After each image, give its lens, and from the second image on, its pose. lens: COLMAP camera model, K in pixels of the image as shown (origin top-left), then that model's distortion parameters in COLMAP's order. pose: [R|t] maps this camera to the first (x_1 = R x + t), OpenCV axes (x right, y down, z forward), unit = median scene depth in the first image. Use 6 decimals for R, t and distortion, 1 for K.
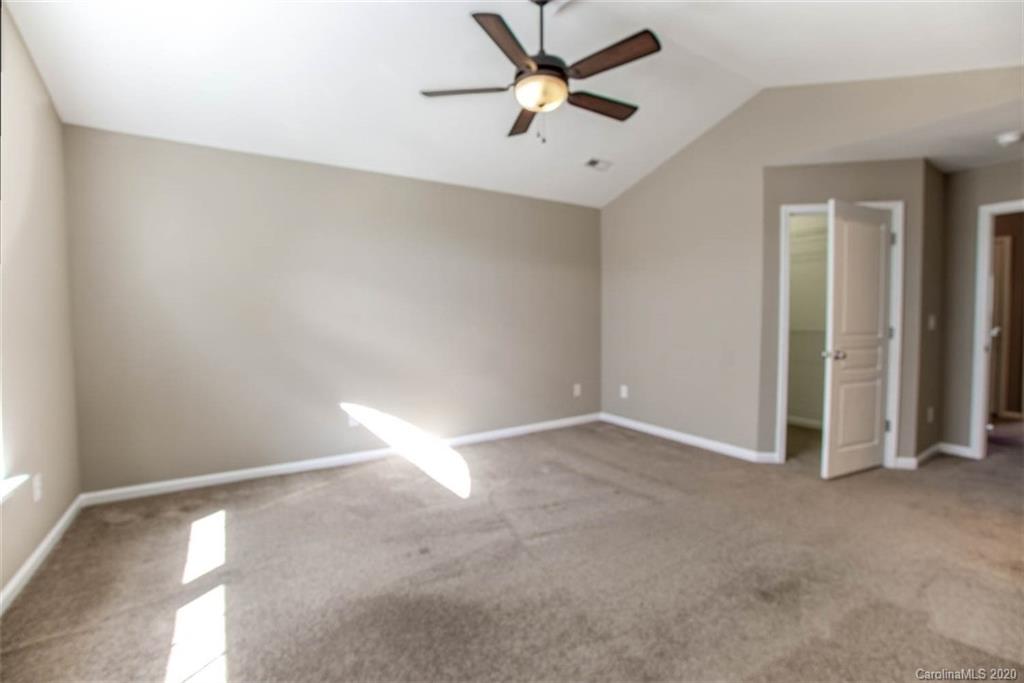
lens RADIAL K [[453.2, 0, 510.9], [0, 453.2, 338.9], [0, 0, 1]] dist [-0.064379, 0.020351]
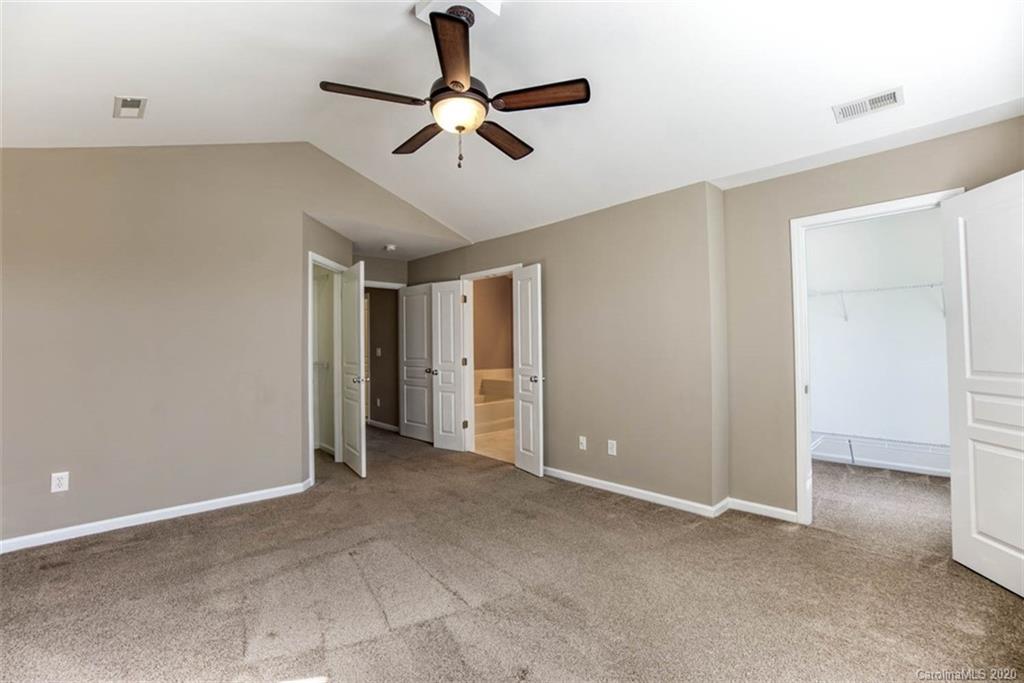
lens RADIAL K [[453.2, 0, 510.9], [0, 453.2, 338.9], [0, 0, 1]] dist [-0.064379, 0.020351]
pose [[-0.184952, 0.035579, 0.982103, -0.596483], [0.076425, 0.996839, -0.021720, -0.020082], [-0.979771, 0.071040, -0.187086, 0.757513]]
